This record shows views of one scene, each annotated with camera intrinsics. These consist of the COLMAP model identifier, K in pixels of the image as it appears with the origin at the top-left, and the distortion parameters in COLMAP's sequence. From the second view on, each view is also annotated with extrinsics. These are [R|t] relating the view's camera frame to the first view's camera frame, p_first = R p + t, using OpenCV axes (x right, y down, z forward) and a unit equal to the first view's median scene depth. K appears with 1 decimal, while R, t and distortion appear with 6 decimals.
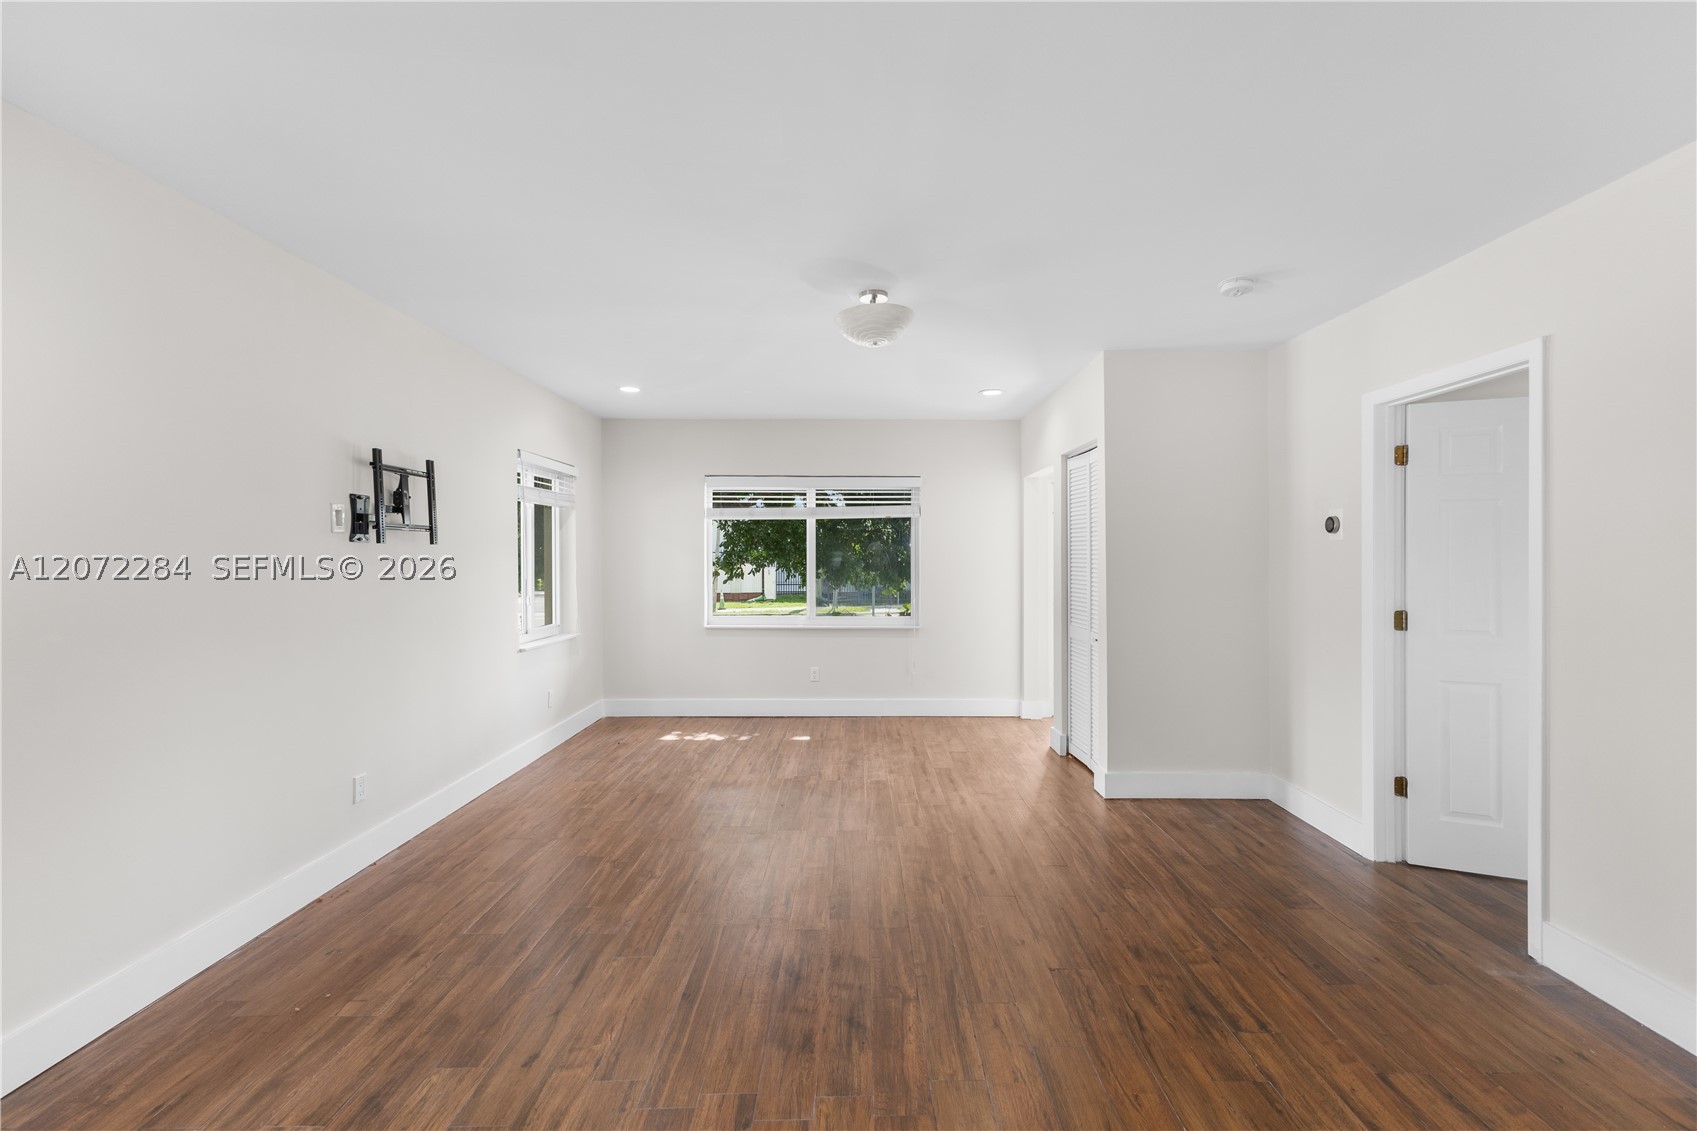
lens RADIAL K [[743.2, 0, 880.8], [0, 743.2, 545.0], [0, 0, 1]] dist [0.013707, -0.003705]
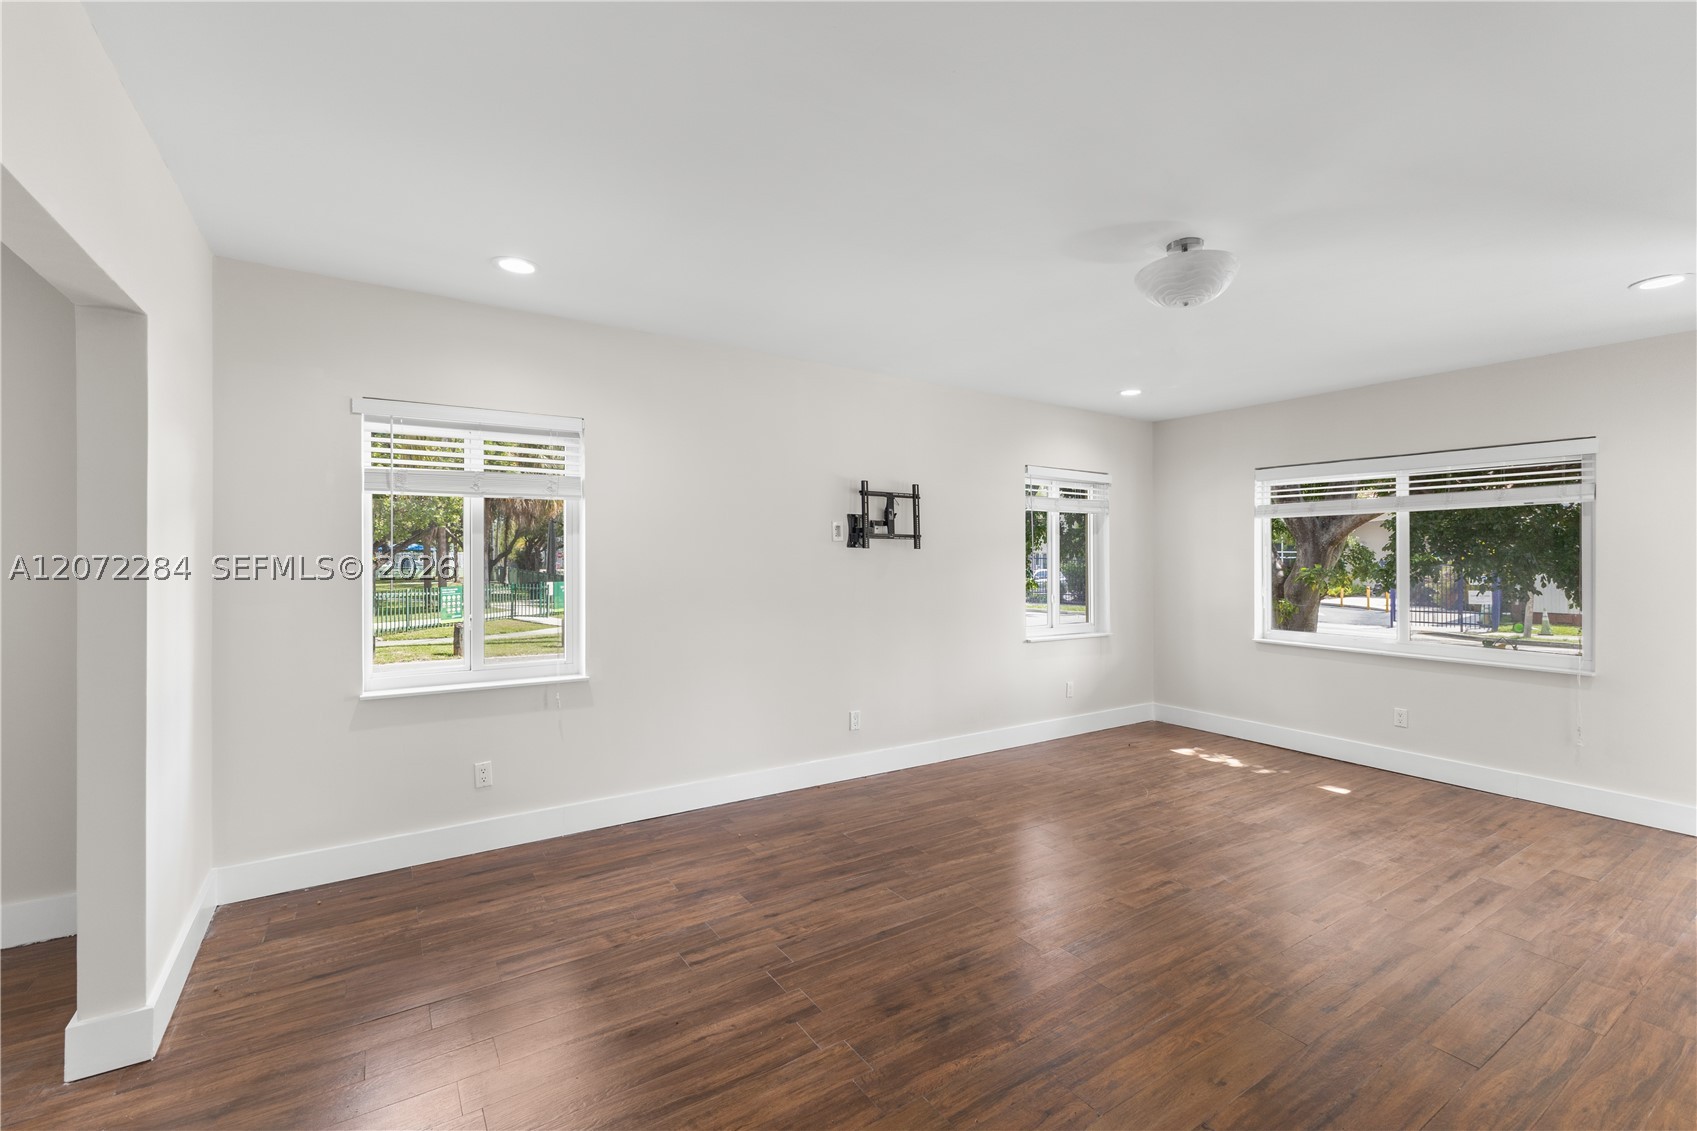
lens RADIAL K [[743.2, 0, 859.3], [0, 743.2, 582.8], [0, 0, 1]] dist [0.013707, -0.003705]
pose [[0.537328, 0.032648, -0.842741, 0.433930], [0.005531, 0.999093, 0.042232, 0.001987], [0.843355, -0.027354, 0.536660, 0.223201]]
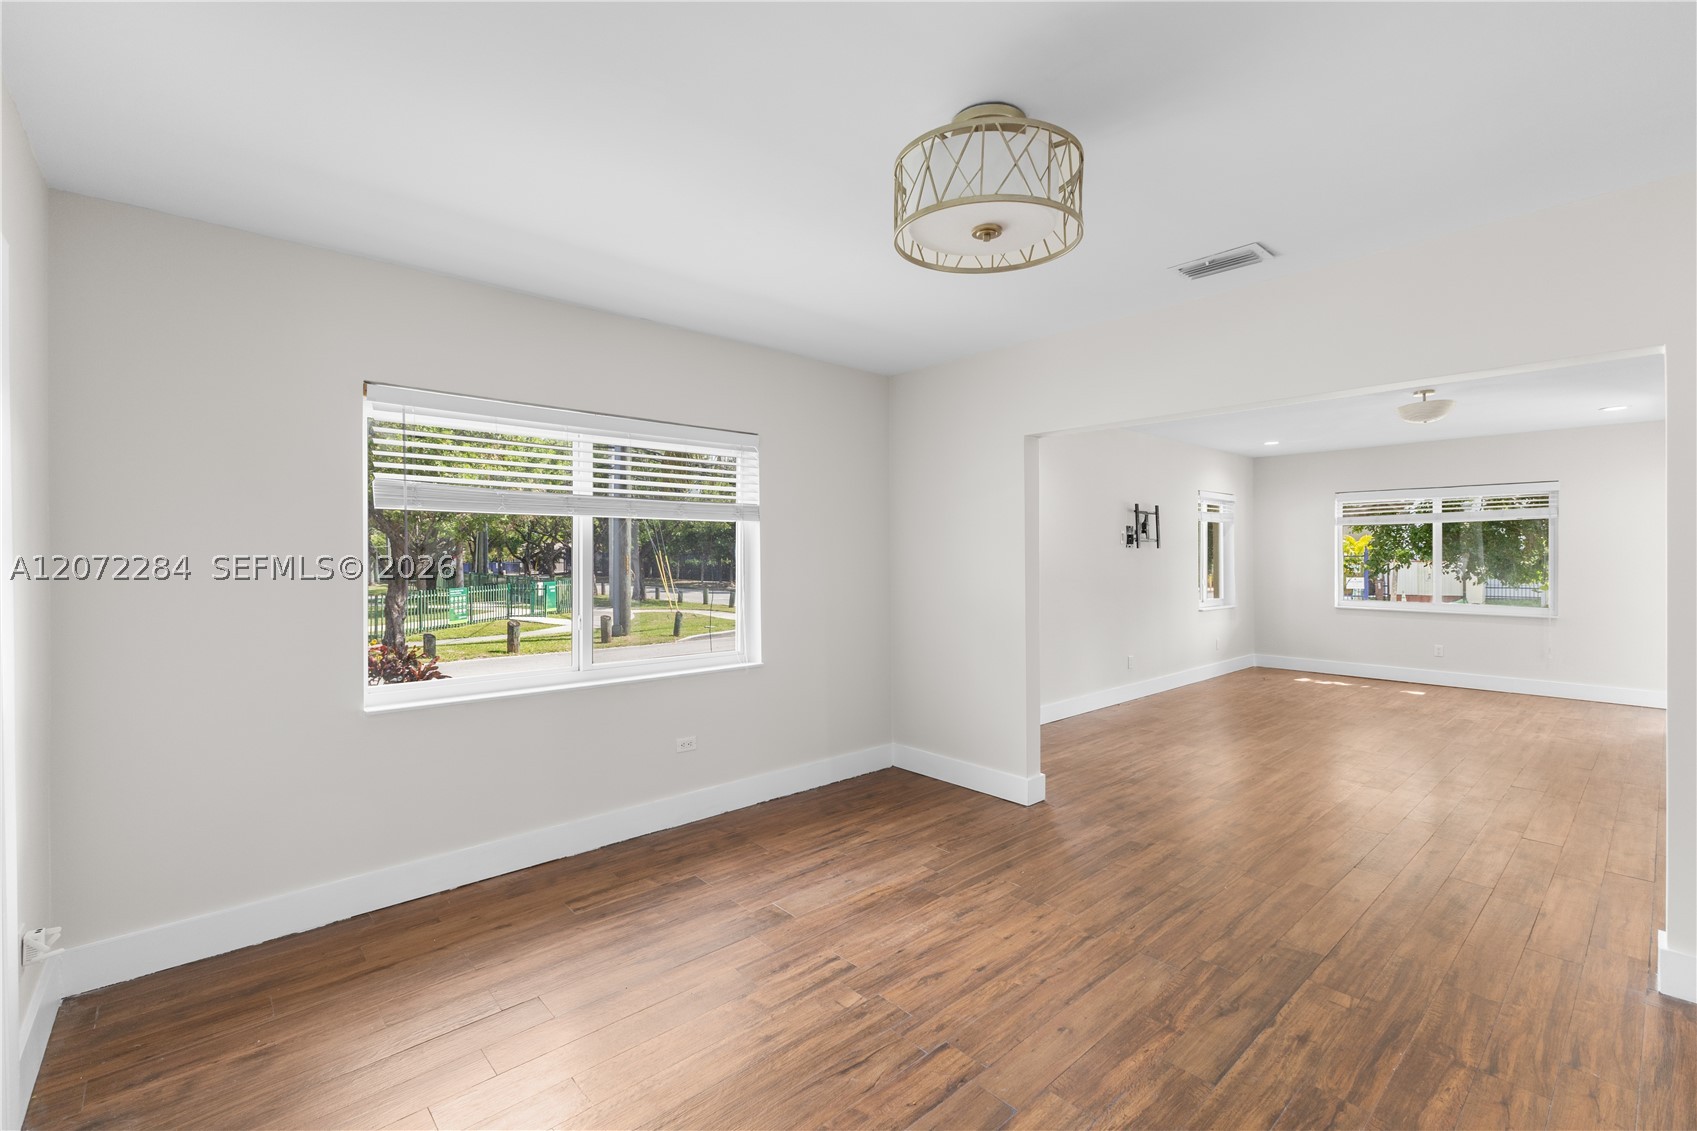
lens RADIAL K [[743.2, 0, 863.0], [0, 743.2, 570.8], [0, 0, 1]] dist [0.013707, -0.003705]
pose [[0.657477, 0.013770, -0.753349, 0.363751], [0.013307, 0.999465, 0.029883, -0.010688], [0.753357, -0.029673, 0.656942, -0.871218]]
